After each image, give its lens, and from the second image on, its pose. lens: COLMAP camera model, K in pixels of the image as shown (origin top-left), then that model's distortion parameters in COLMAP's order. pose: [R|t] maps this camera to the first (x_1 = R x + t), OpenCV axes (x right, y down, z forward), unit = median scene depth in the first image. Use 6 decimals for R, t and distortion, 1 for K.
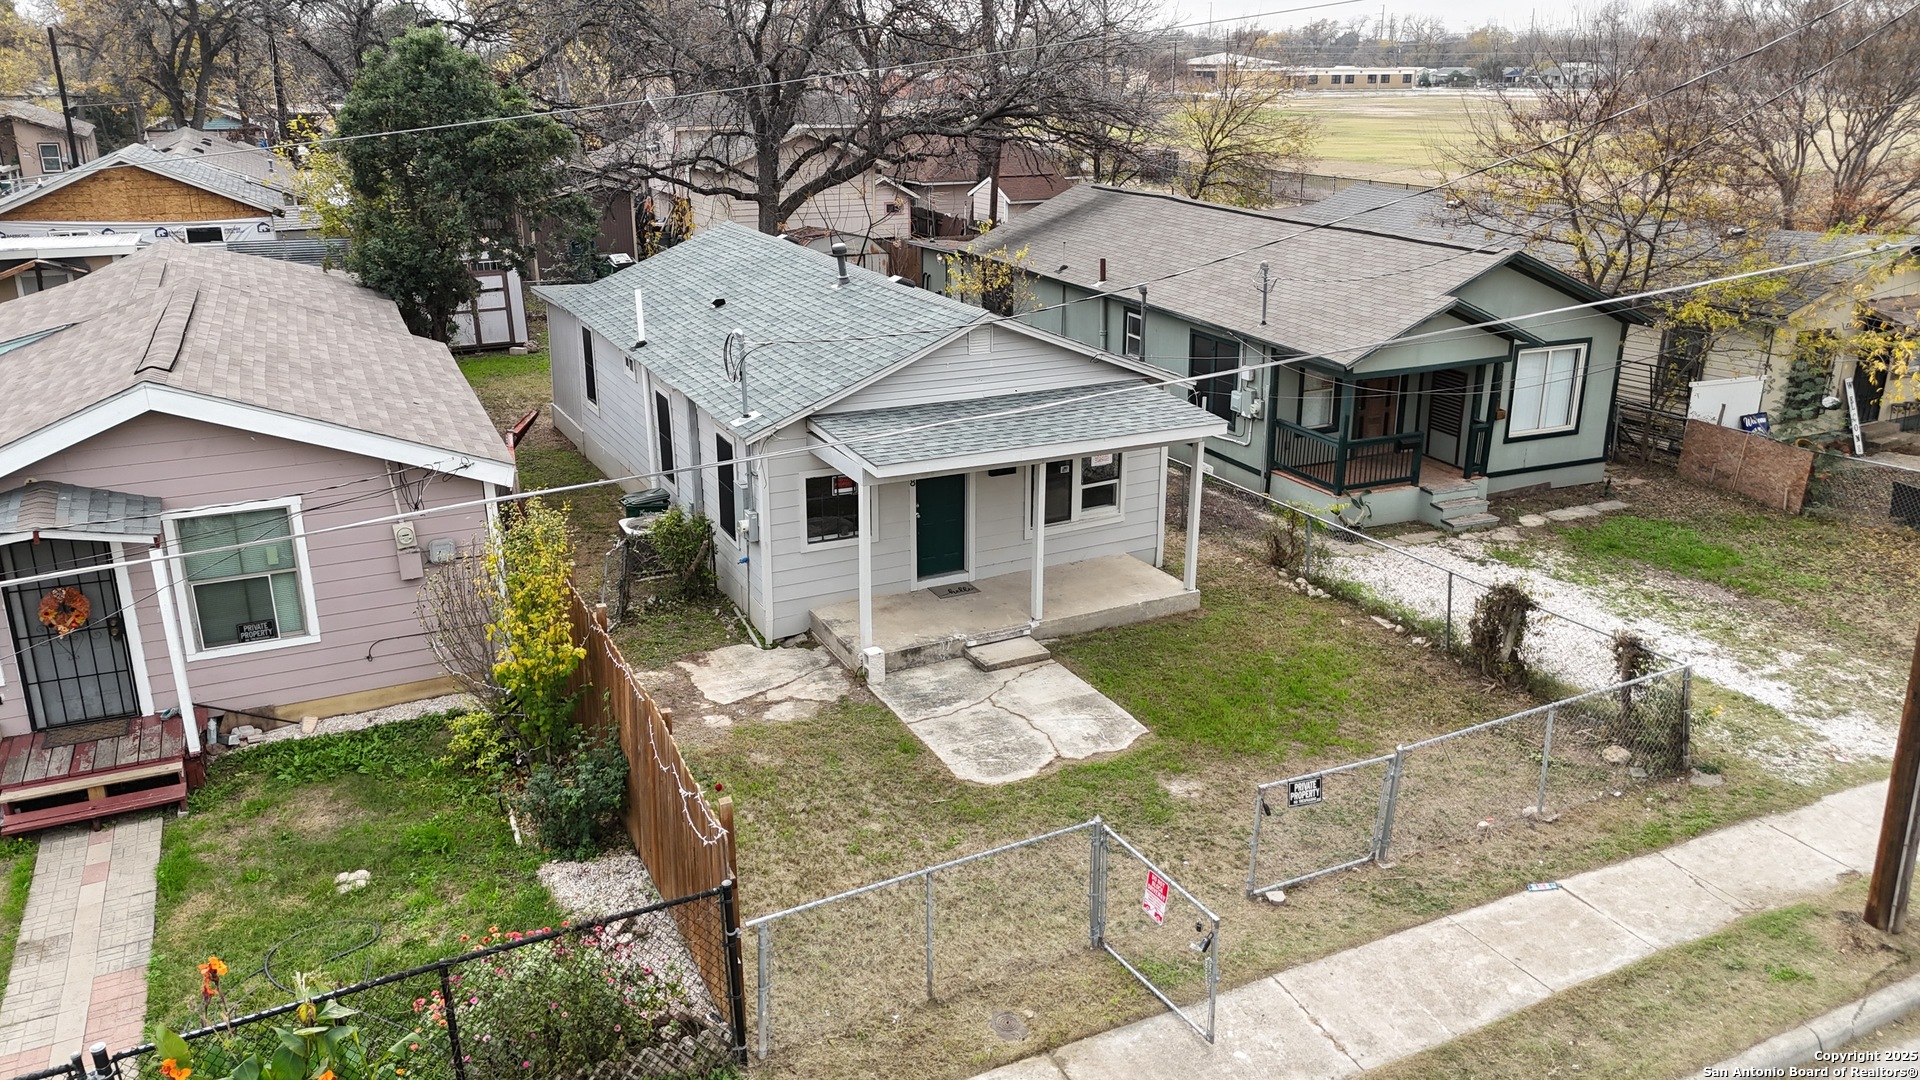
lens RADIAL K [[1407.5, 0, 964.4], [0, 1407.5, 498.4], [0, 0, 1]] dist [0.099703, -0.114955]
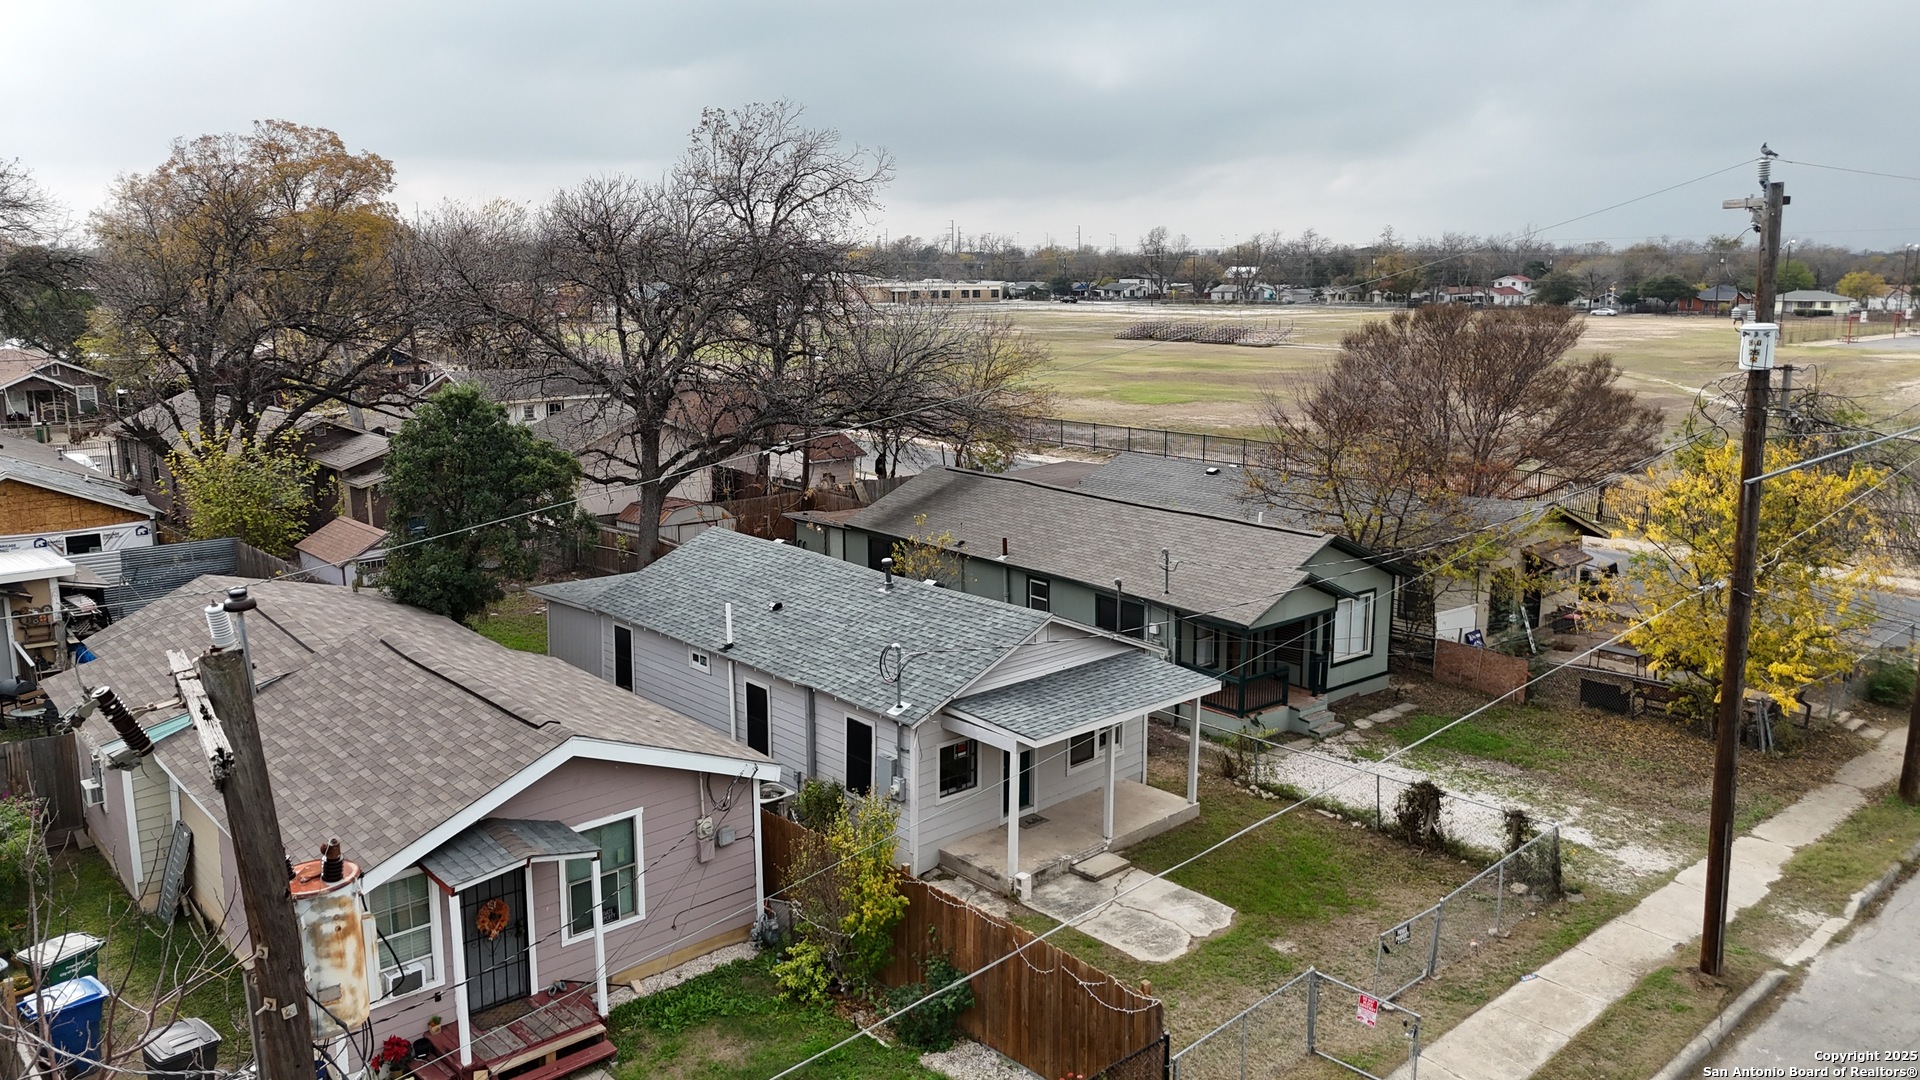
lens RADIAL K [[1397.3, 0, 960.0], [0, 1397.3, 520.3], [0, 0, 1]] dist [0.085561, -0.094128]
pose [[0.960732, -0.049489, 0.273027, -0.444786], [0.081274, 0.991001, -0.106360, -0.086578], [-0.265307, 0.124374, 0.956109, -0.302223]]
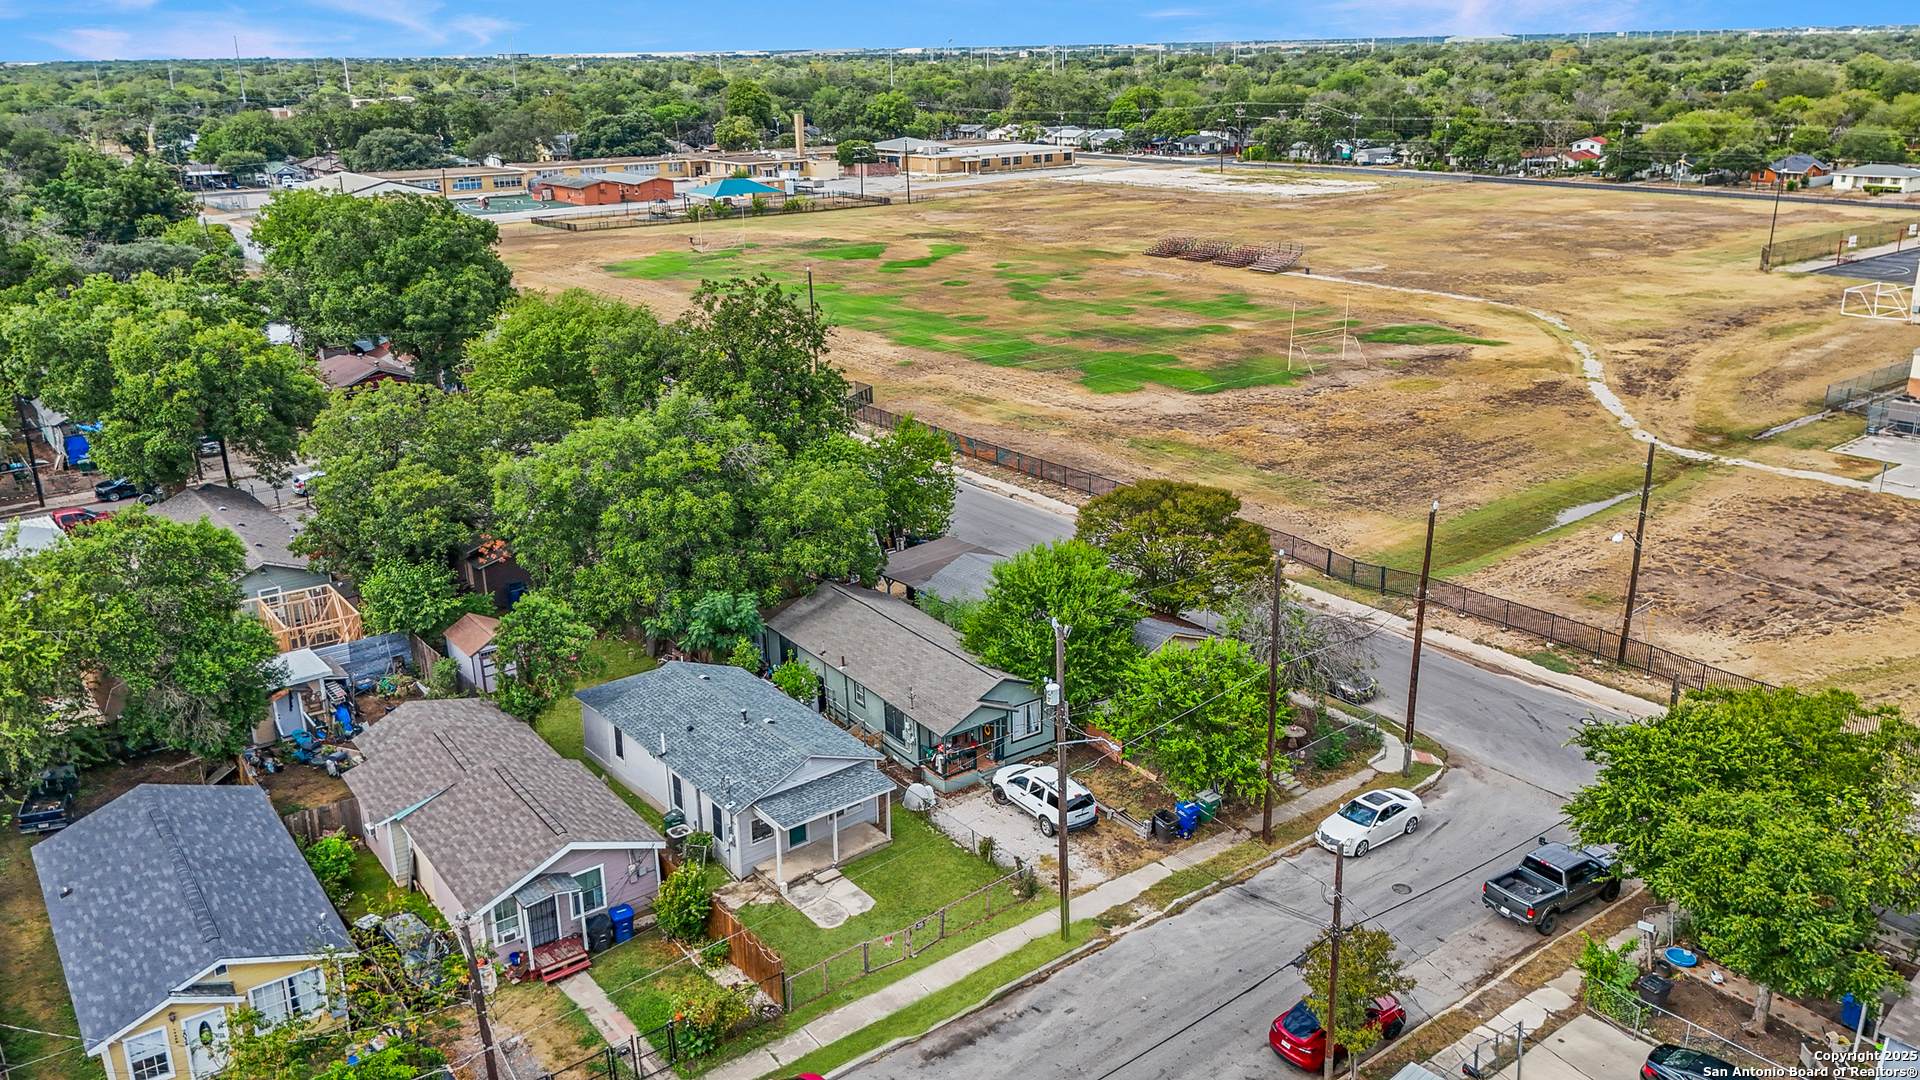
lens RADIAL K [[1429.2, 0, 930.3], [0, 1429.2, 539.8], [0, 0, 1]] dist [0.101152, -0.118718]
pose [[0.982425, -0.079870, 0.168705, -0.199976], [0.076395, 0.996712, 0.027001, -0.629084], [-0.170307, -0.013638, 0.985297, -1.898367]]
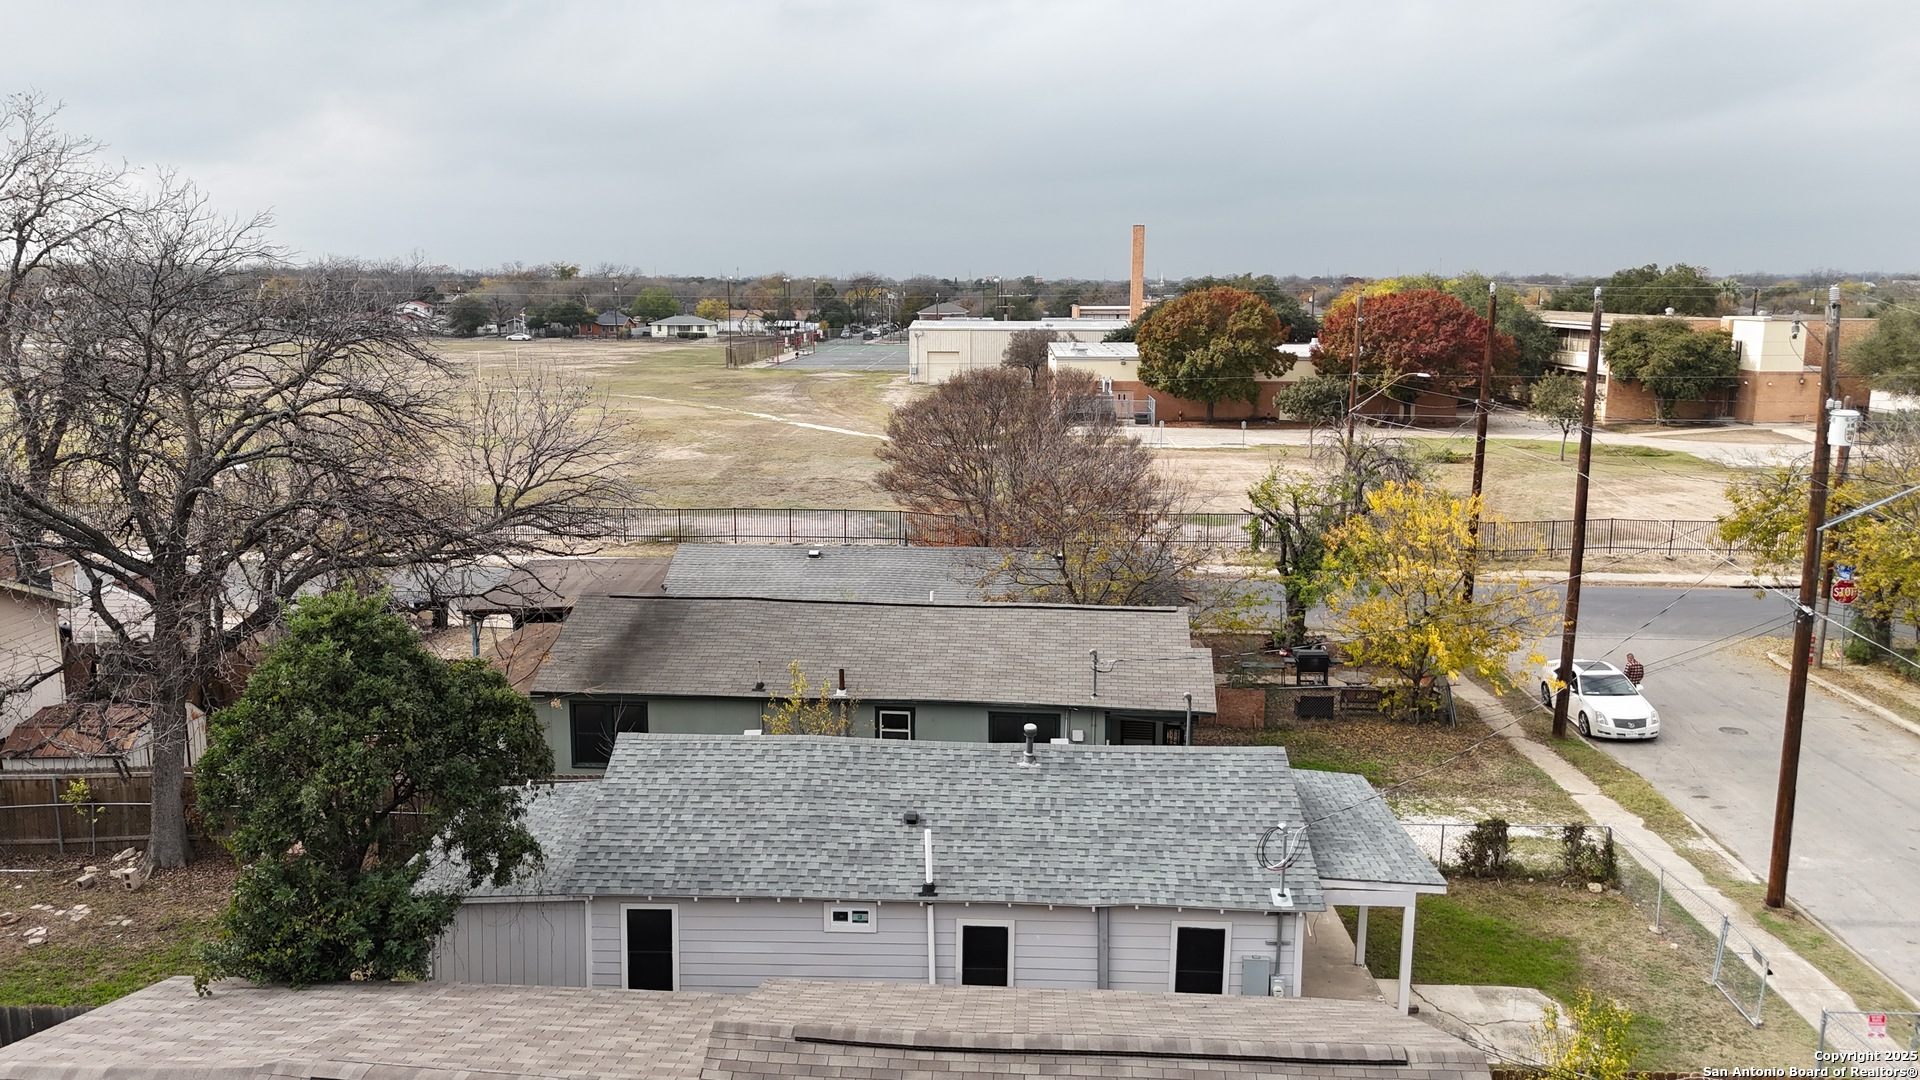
lens RADIAL K [[1397.3, 0, 960.0], [0, 1397.3, 520.3], [0, 0, 1]] dist [0.085561, -0.094128]
pose [[0.475323, -0.142756, 0.868152, -1.215548], [0.253692, 0.967076, 0.020124, -0.437906], [-0.842442, 0.210678, 0.495889, 0.579958]]
